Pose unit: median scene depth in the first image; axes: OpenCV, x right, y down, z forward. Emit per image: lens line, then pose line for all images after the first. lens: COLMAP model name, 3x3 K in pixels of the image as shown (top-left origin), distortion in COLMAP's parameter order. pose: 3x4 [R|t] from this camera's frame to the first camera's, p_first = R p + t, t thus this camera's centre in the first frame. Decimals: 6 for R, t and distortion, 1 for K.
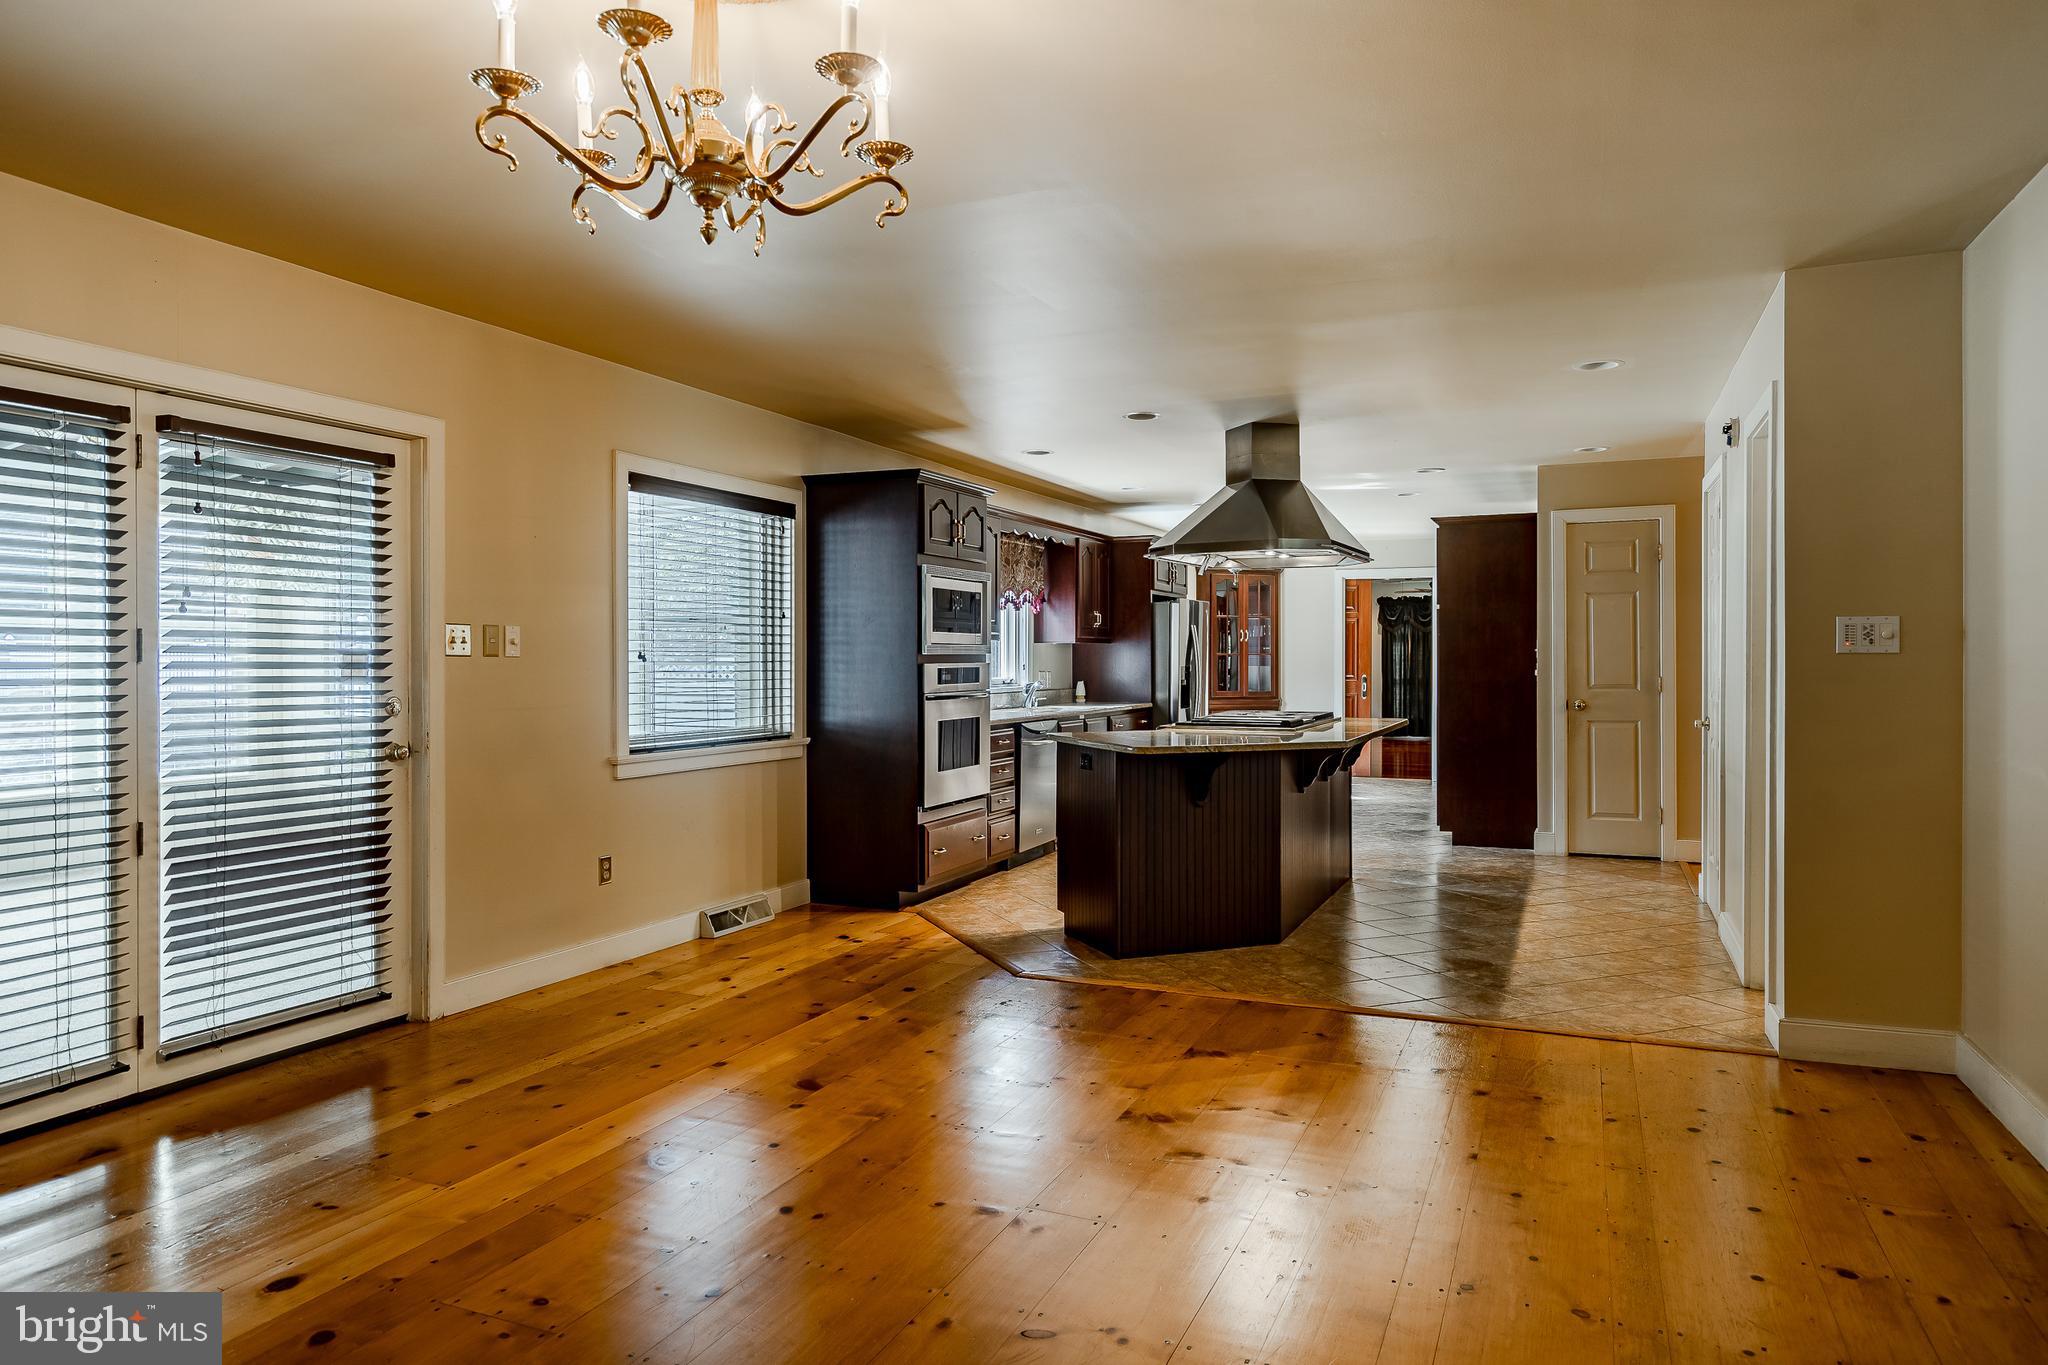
lens RADIAL K [[1318.2, 0, 1057.7], [0, 1318.2, 662.5], [0, 0, 1]] dist [0.009504, 0.000167]
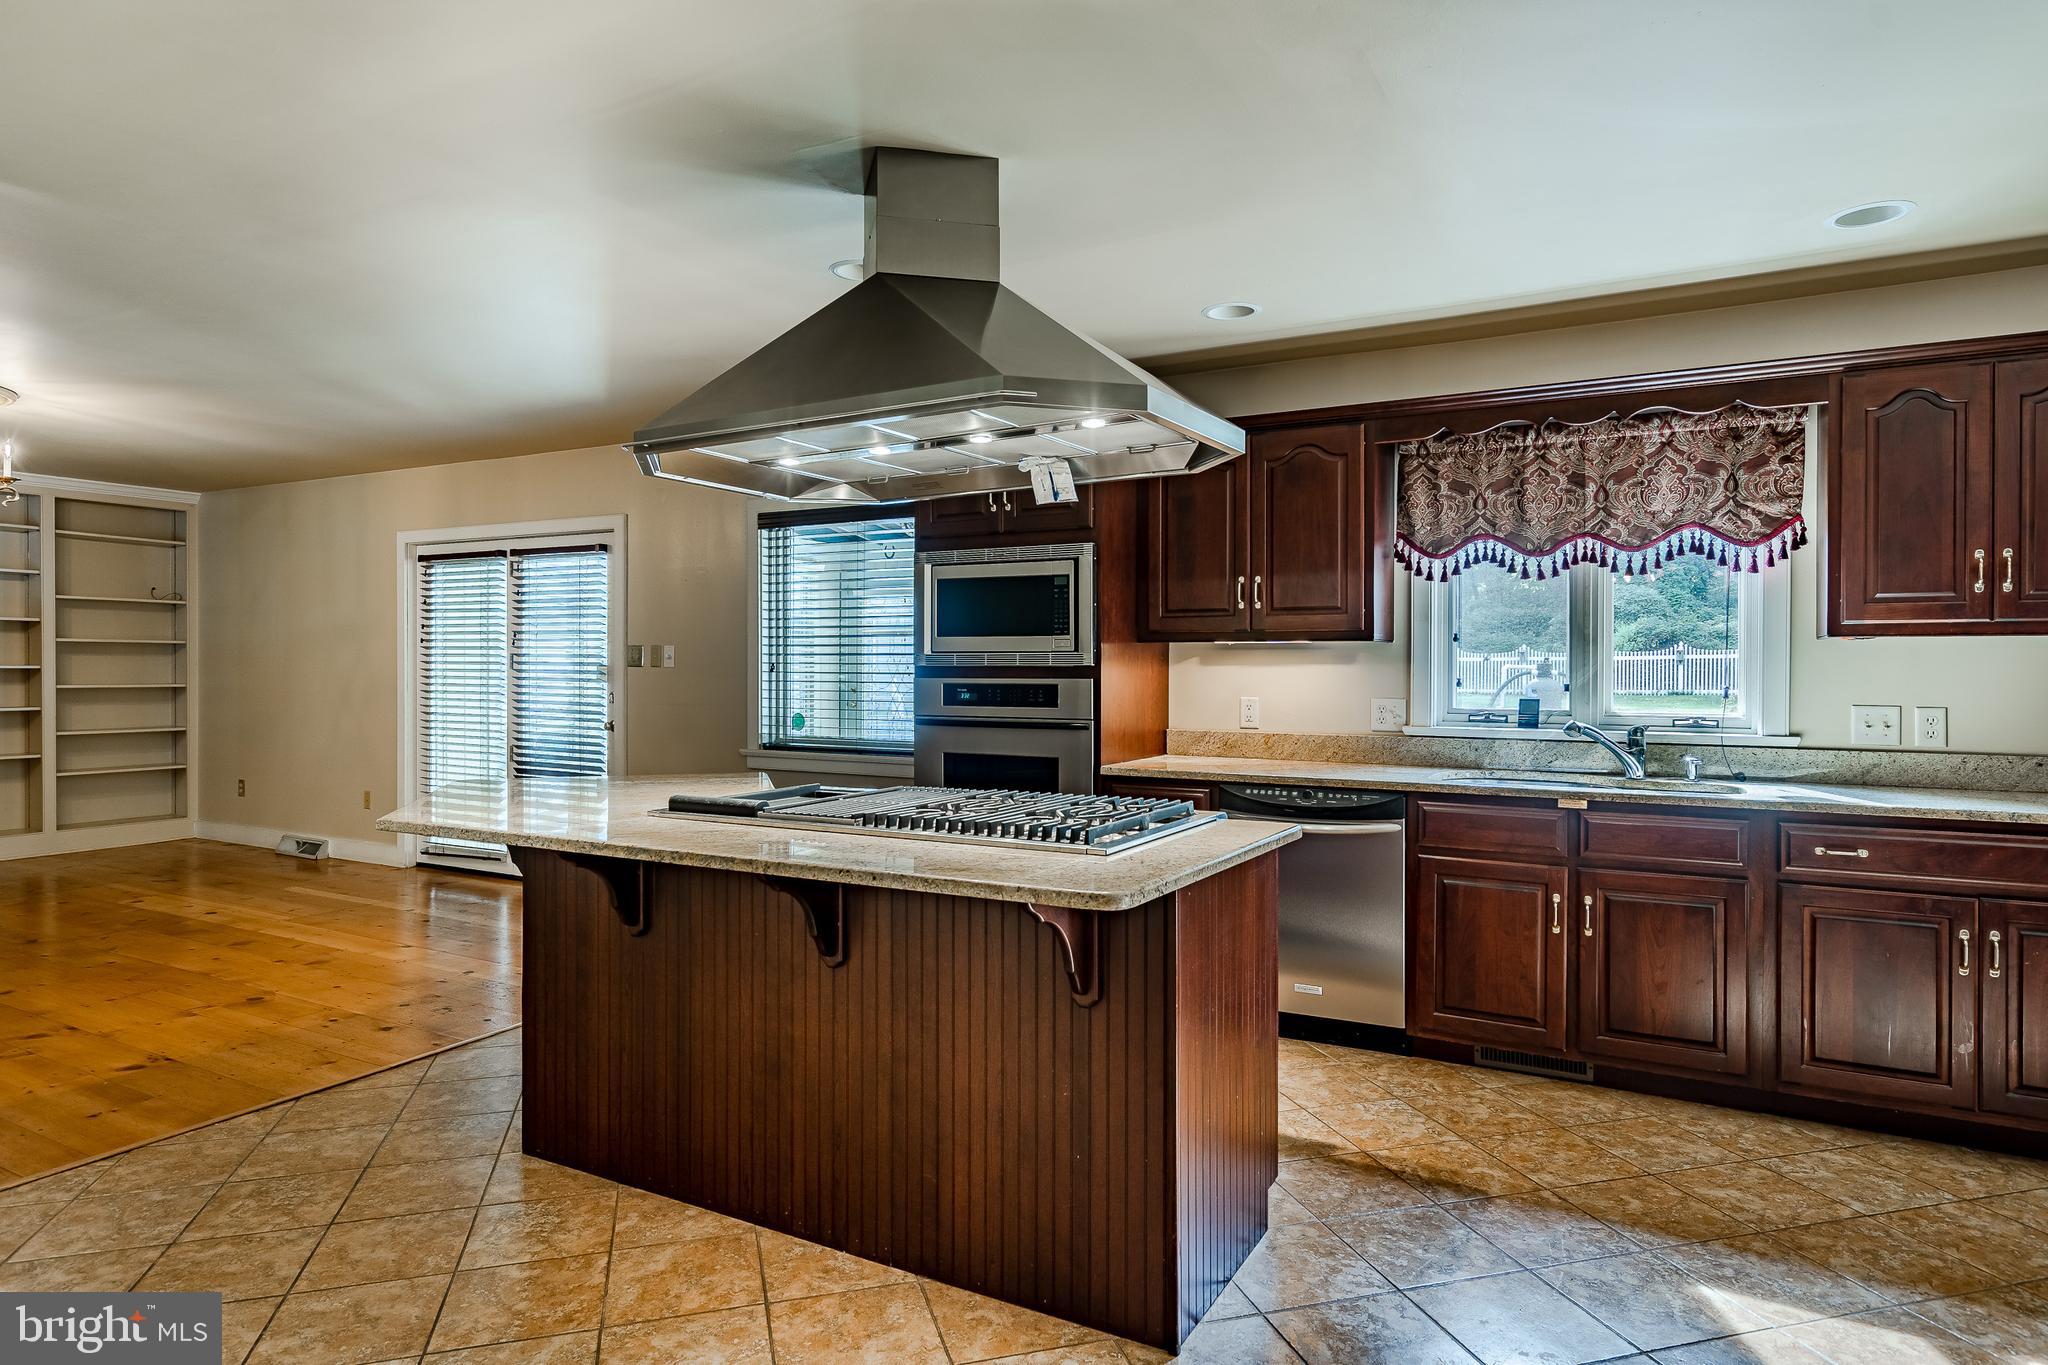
lens RADIAL K [[1192.3, 0, 1002.6], [0, 1192.3, 670.4], [0, 0, 1]] dist [0.013604, -0.001012]
pose [[-0.143768, 0.007065, -0.989586, 0.541119], [-0.004830, 0.999958, 0.007841, -0.008483], [0.989600, 0.005906, -0.143728, 1.036494]]
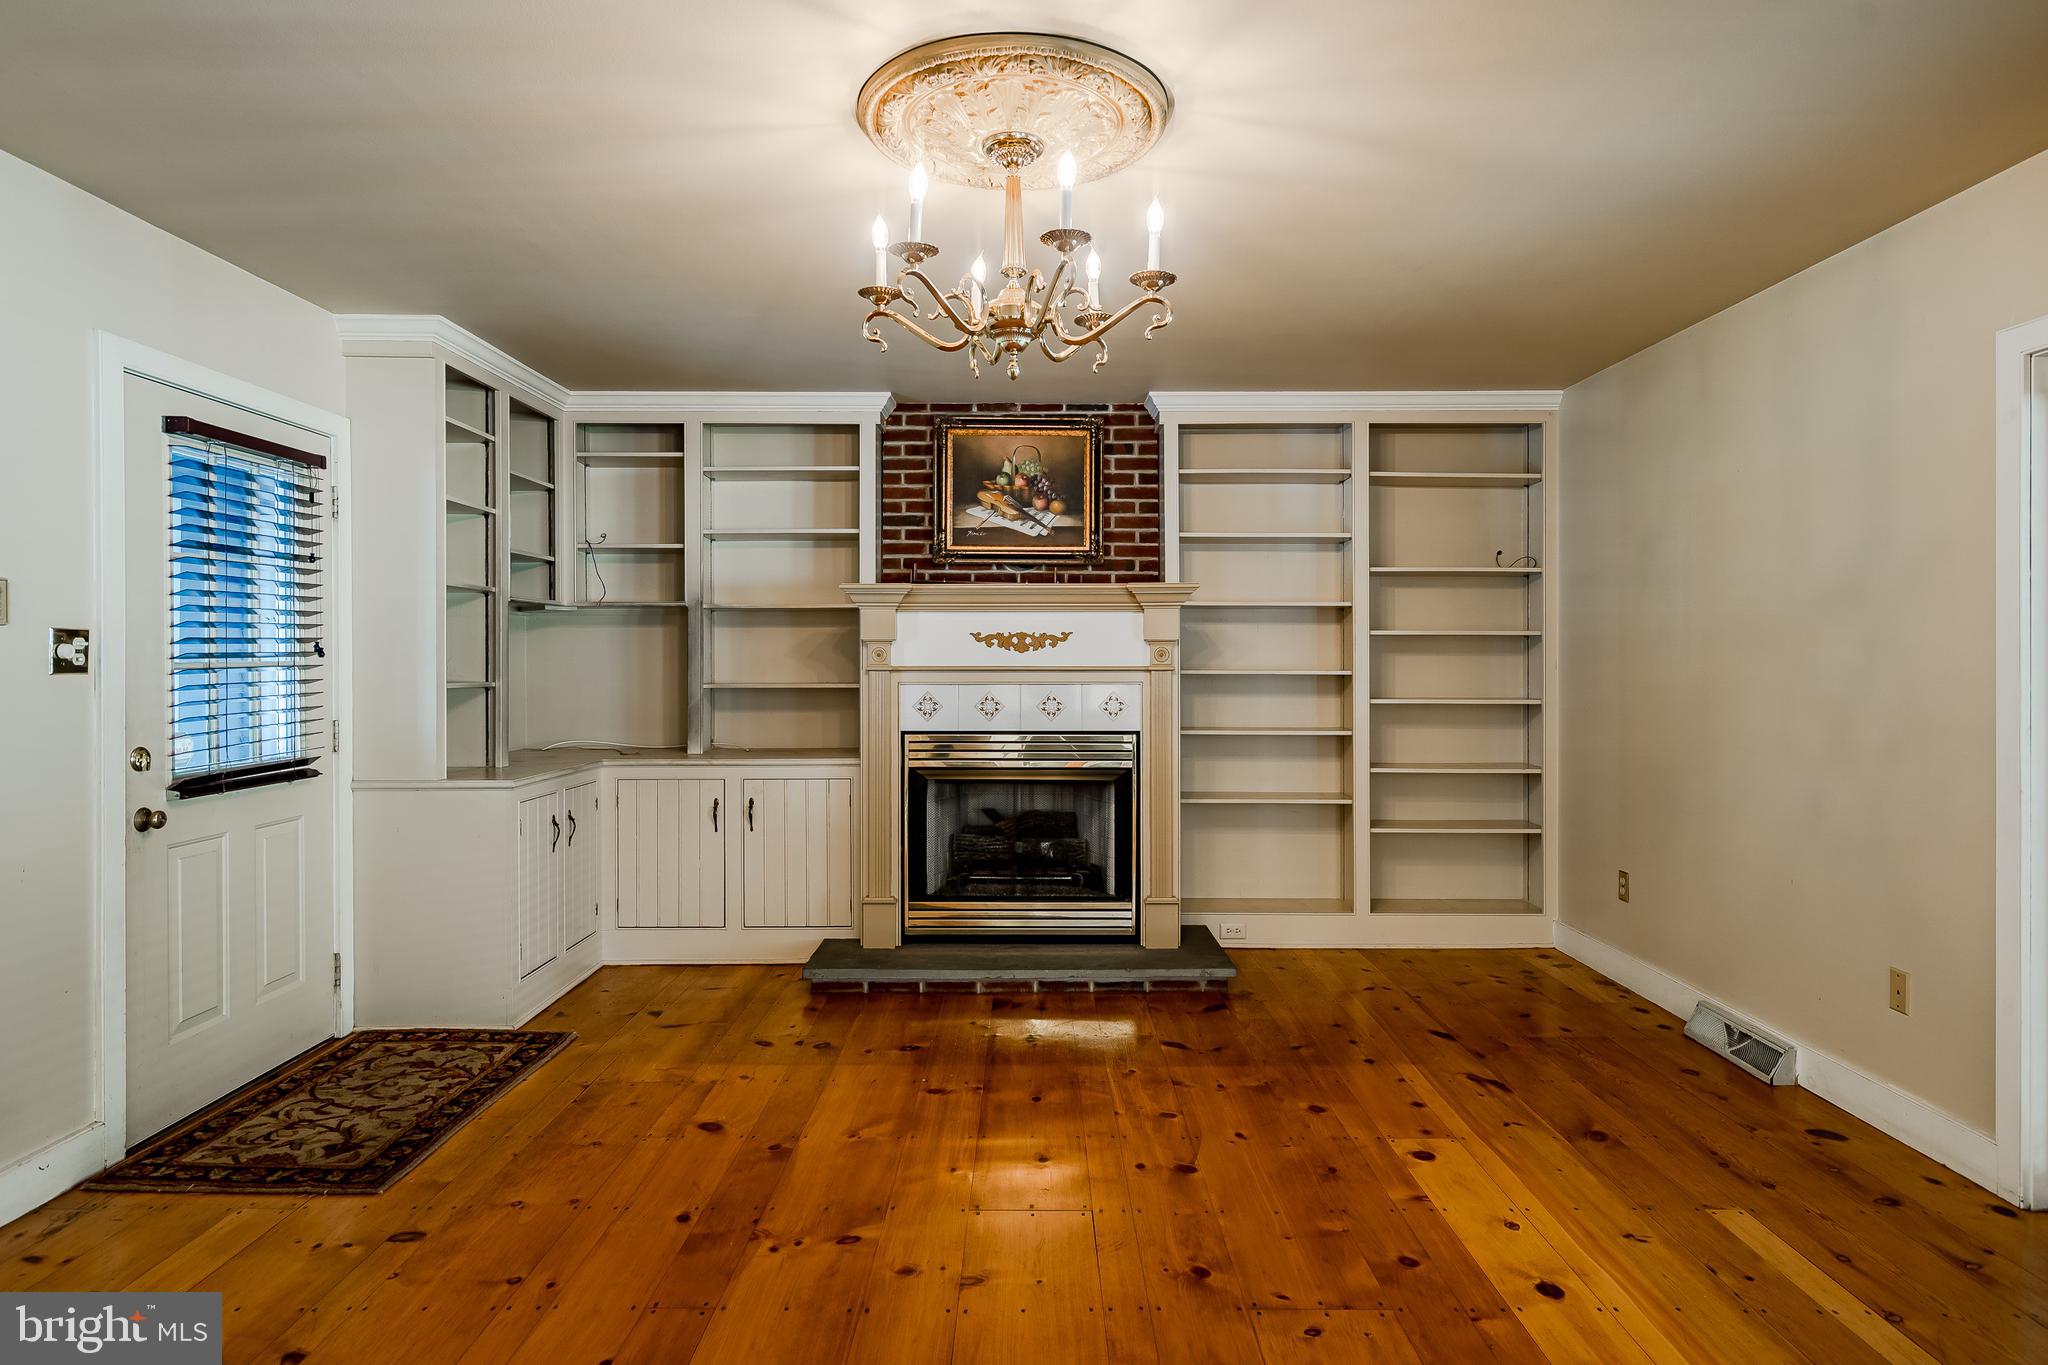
lens RADIAL K [[1154.5, 0, 1034.4], [0, 1154.5, 670.6], [0, 0, 1]] dist [0.007398, -0.001690]
pose [[-0.927842, 0.007100, -0.372907, 0.043747], [0.002953, 0.999927, 0.011689, -0.008921], [0.372963, 0.009745, -0.927795, 0.615741]]
